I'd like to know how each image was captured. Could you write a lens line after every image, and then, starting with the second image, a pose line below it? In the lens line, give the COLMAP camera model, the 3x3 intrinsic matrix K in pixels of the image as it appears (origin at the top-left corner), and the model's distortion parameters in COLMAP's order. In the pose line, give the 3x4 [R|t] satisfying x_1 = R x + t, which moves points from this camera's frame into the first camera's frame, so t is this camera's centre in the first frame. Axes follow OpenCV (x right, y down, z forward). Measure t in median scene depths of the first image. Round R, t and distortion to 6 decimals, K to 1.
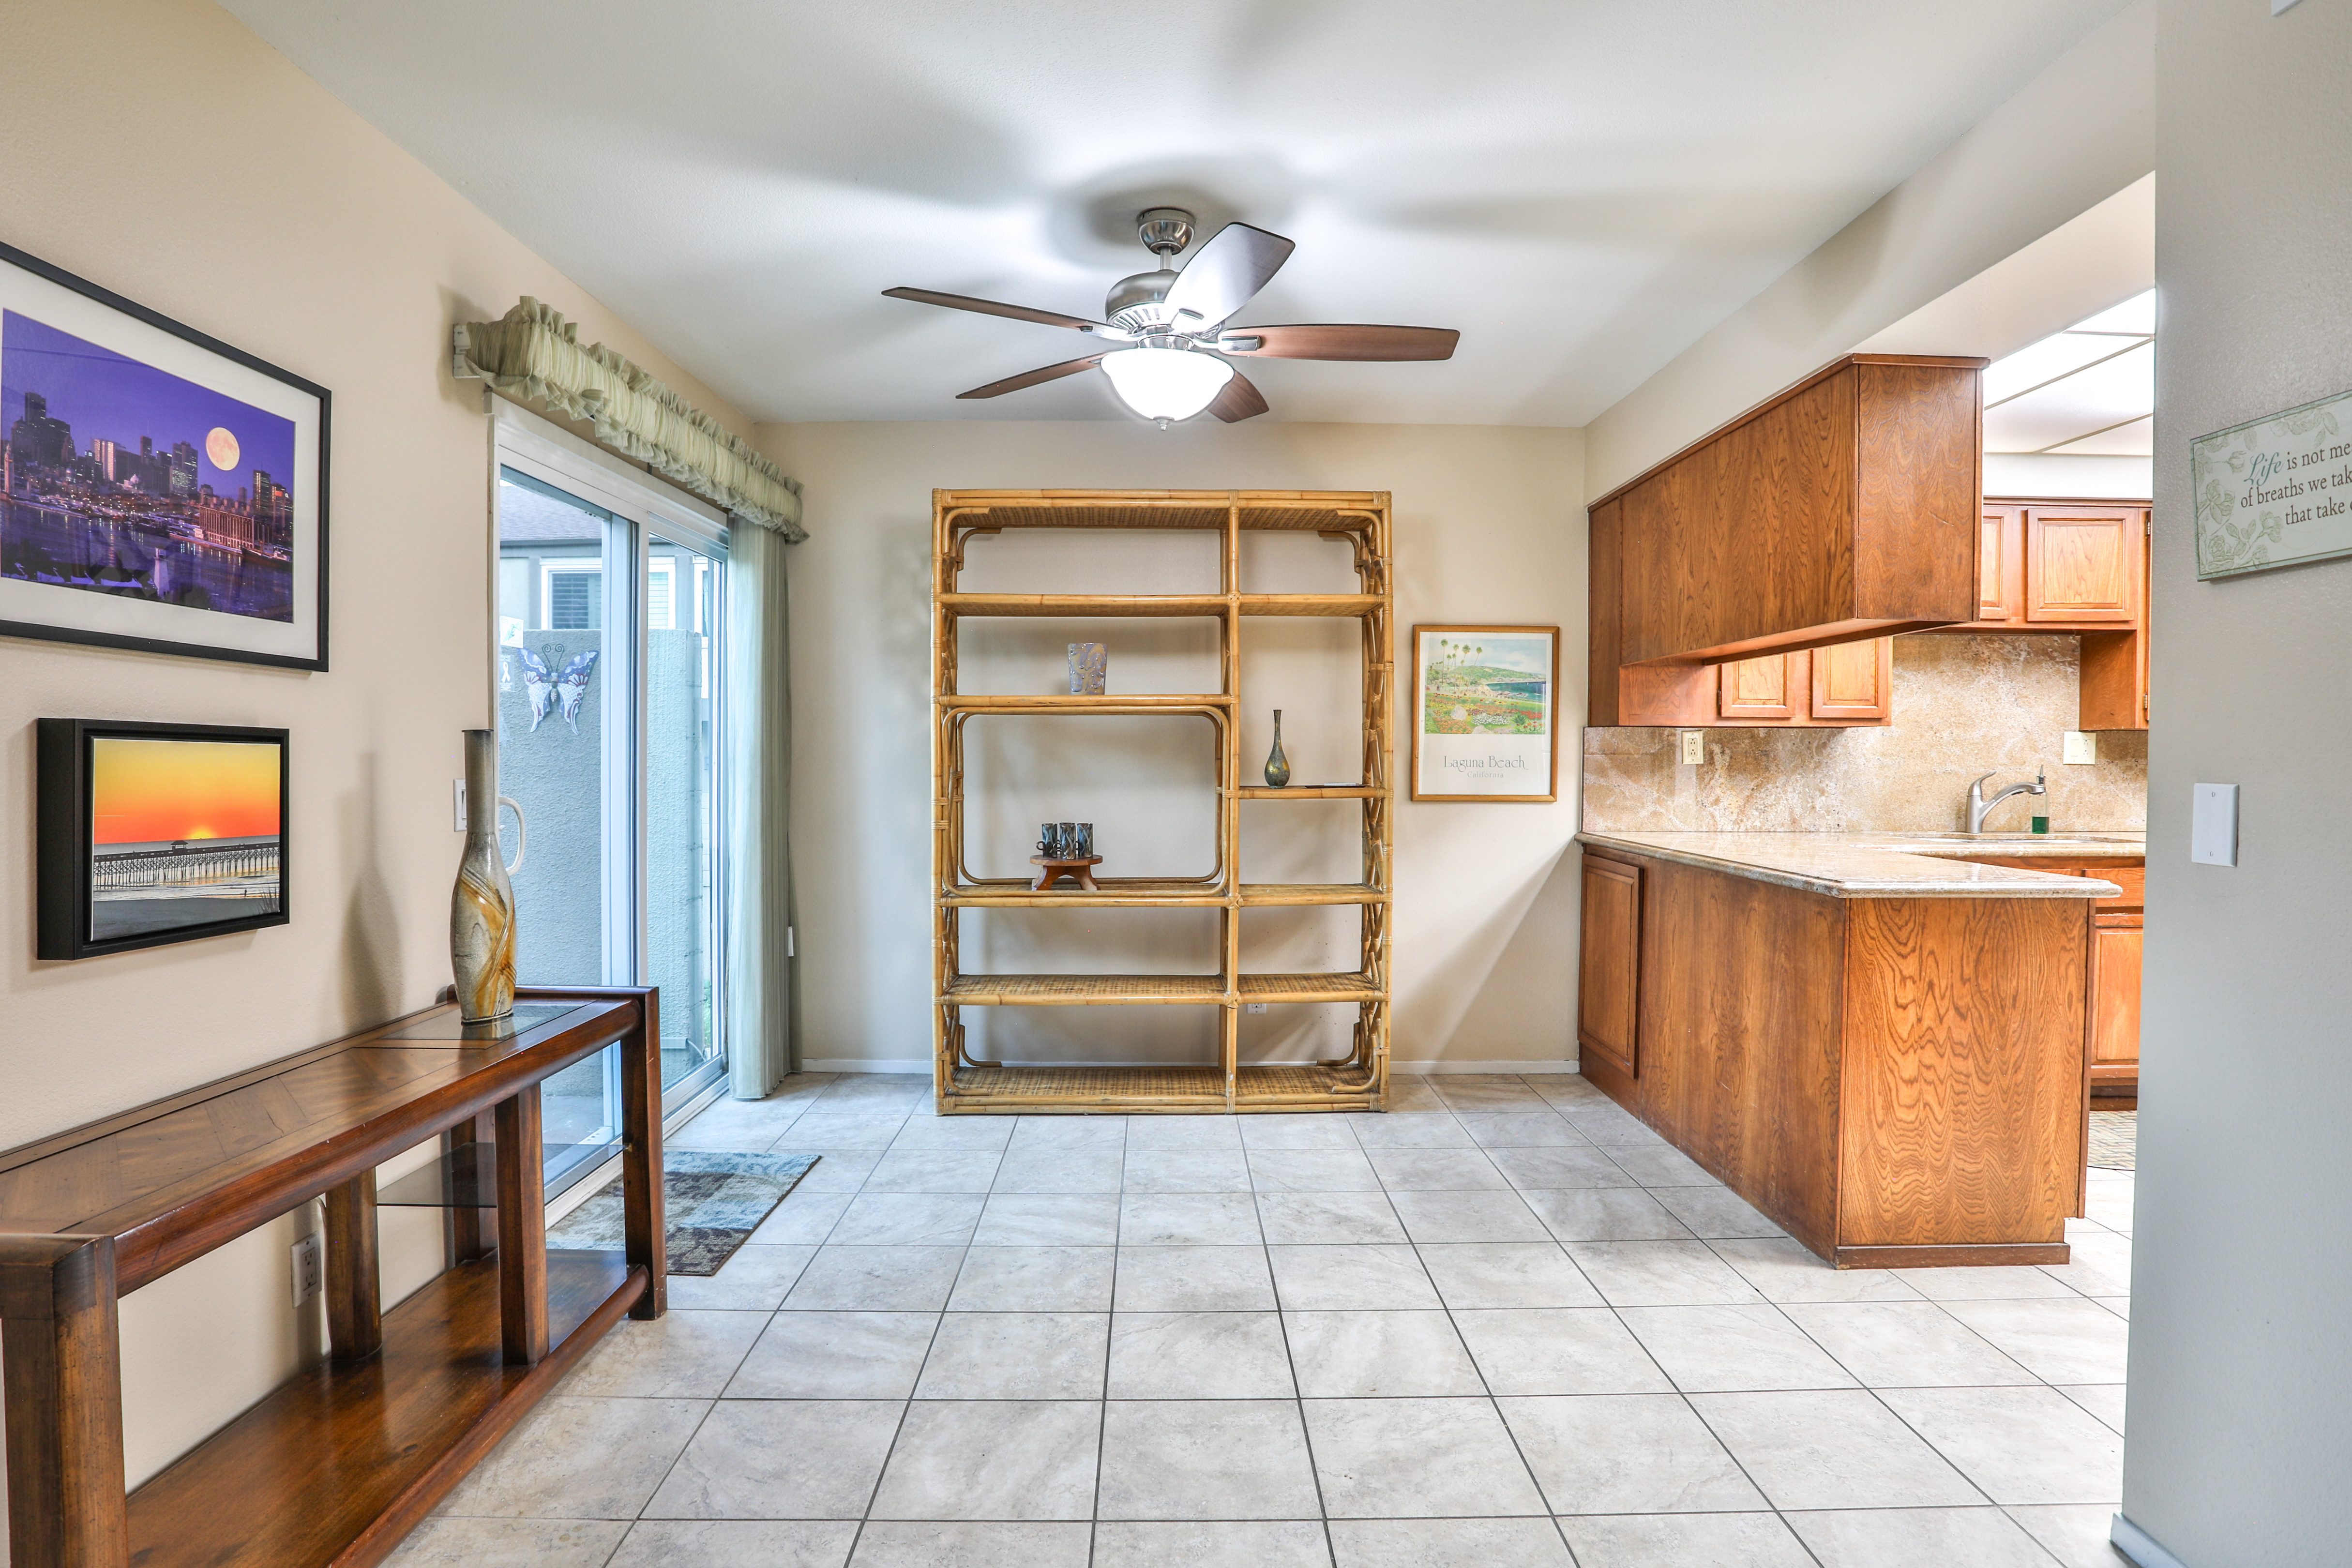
lens RADIAL K [[1197.8, 0, 1182.1], [0, 1197.8, 781.6], [0, 0, 1]] dist [-0.031906, 0.003219]
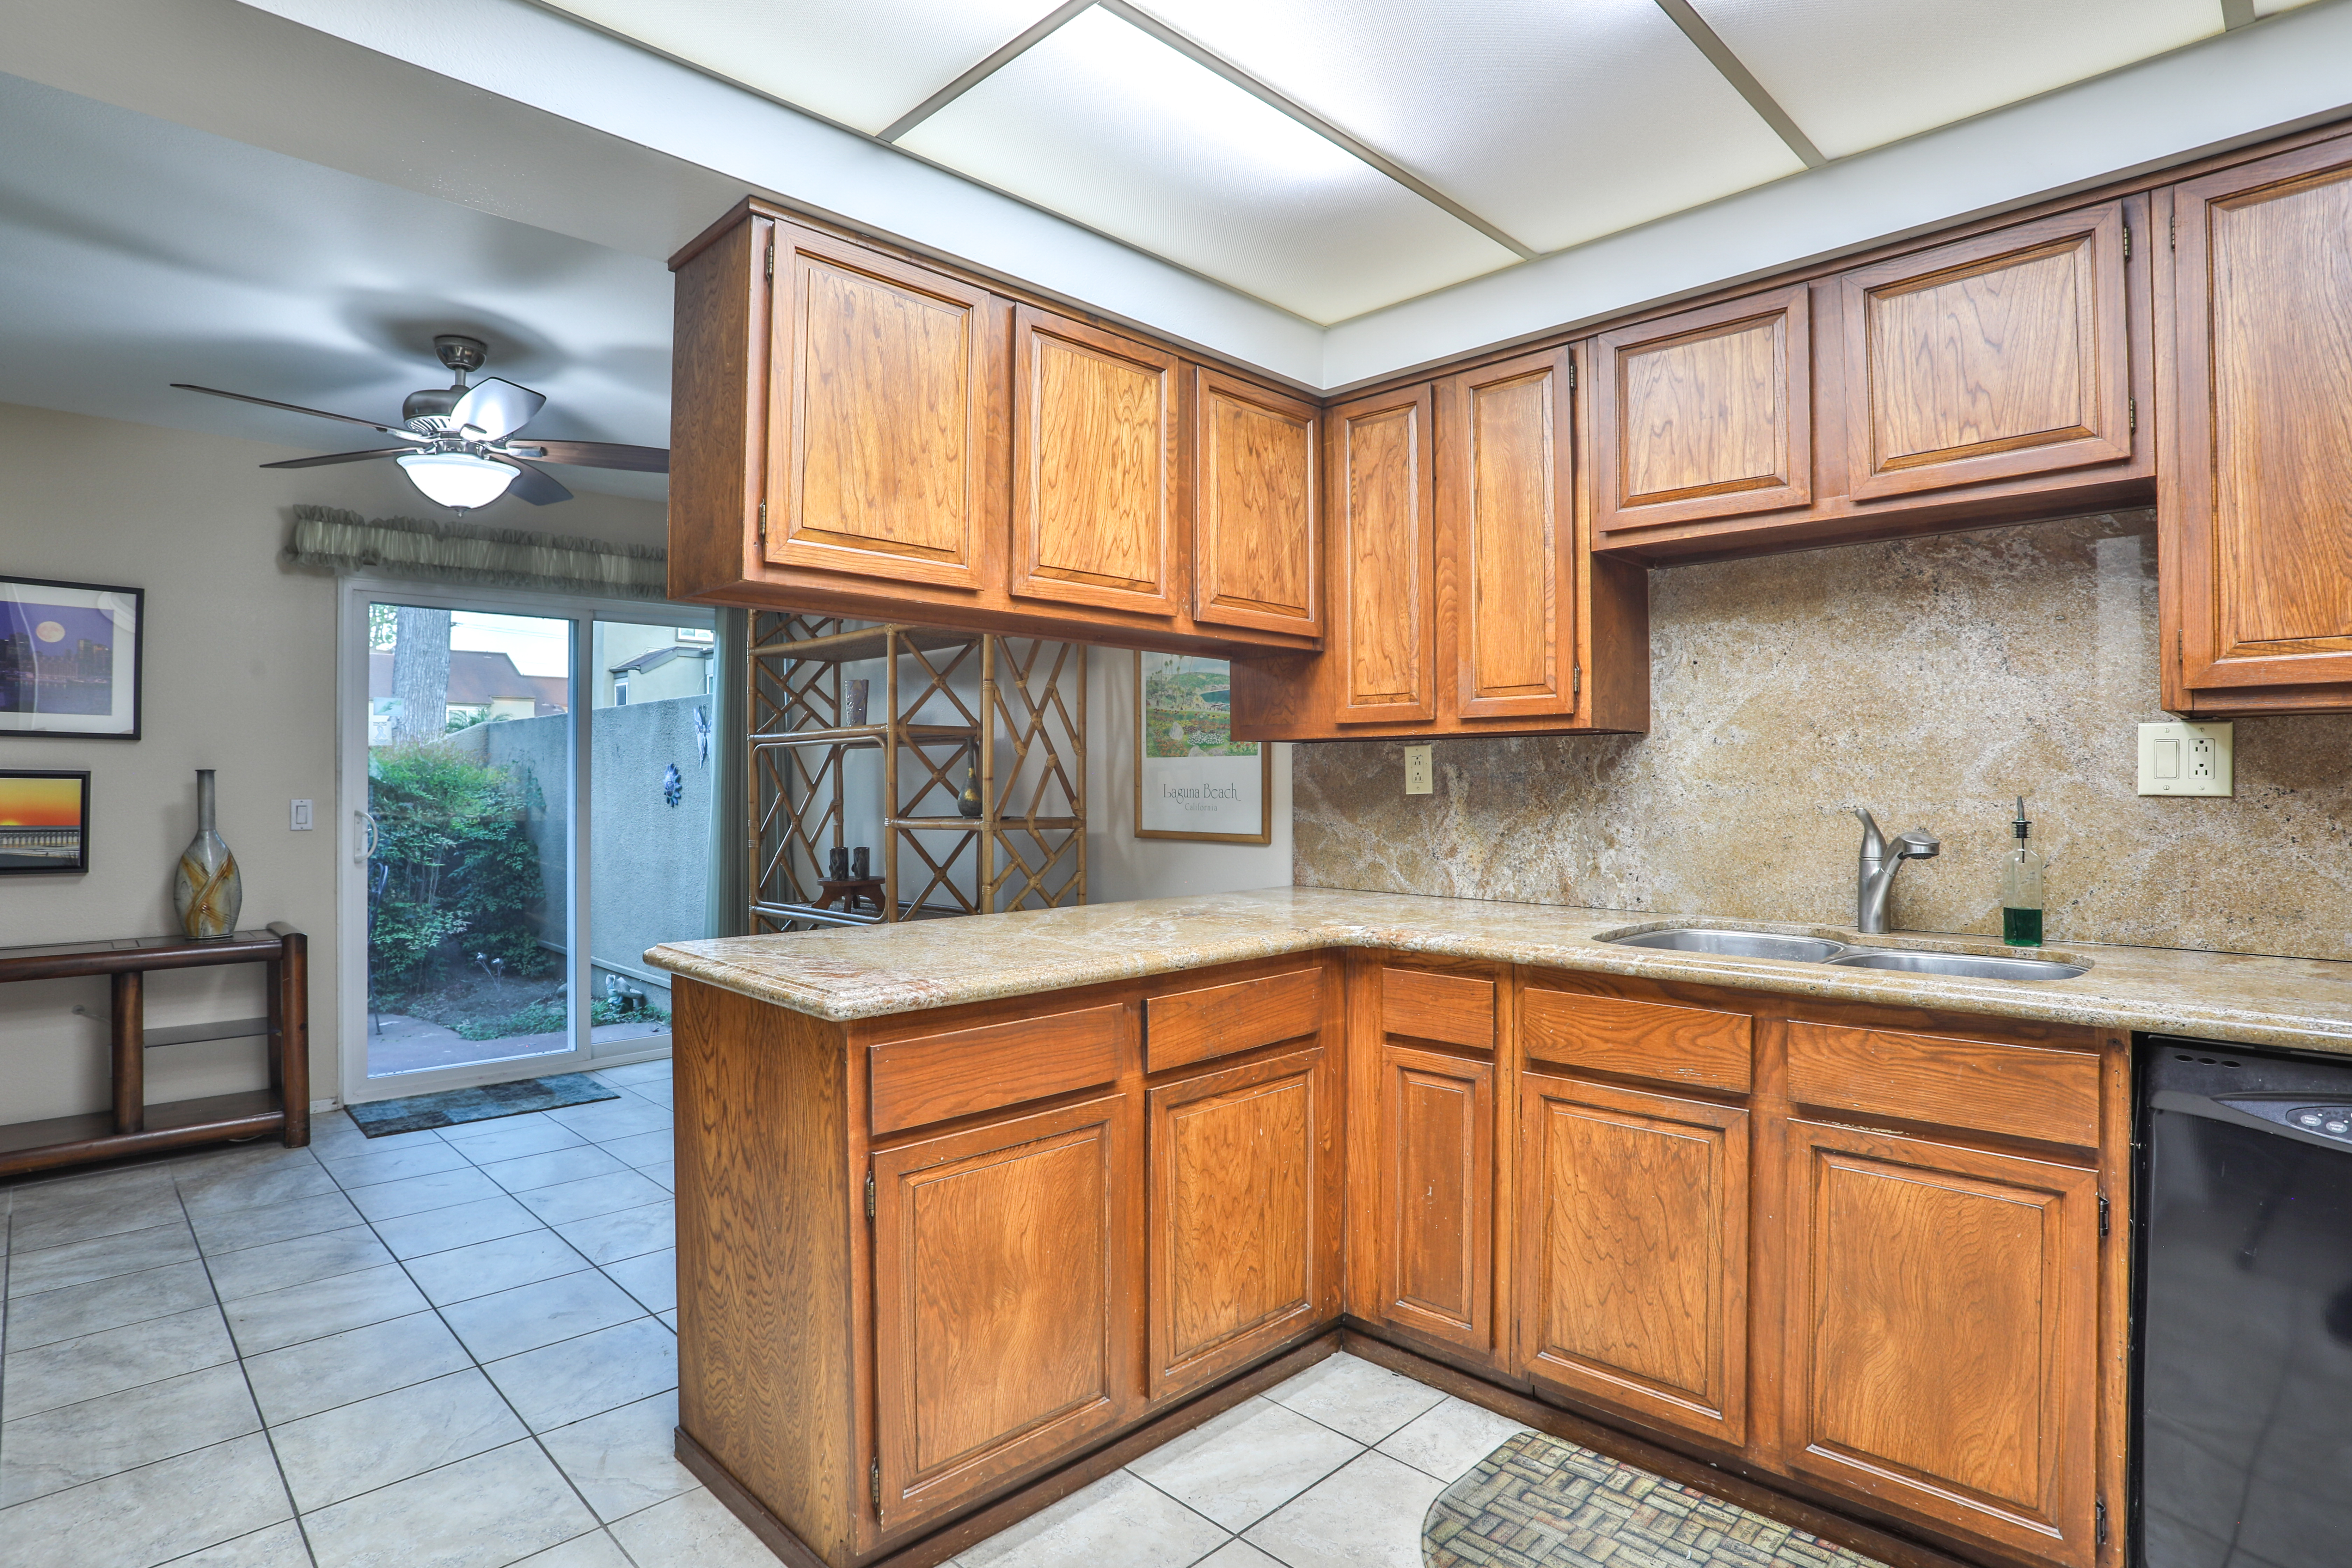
lens RADIAL K [[1197.8, 0, 1182.2], [0, 1197.8, 778.0], [0, 0, 1]] dist [-0.031906, 0.003219]
pose [[0.689846, -0.007706, -0.723916, 0.827716], [-0.014366, 0.999601, -0.024330, -0.005533], [0.723814, 0.027184, 0.689459, 0.435080]]
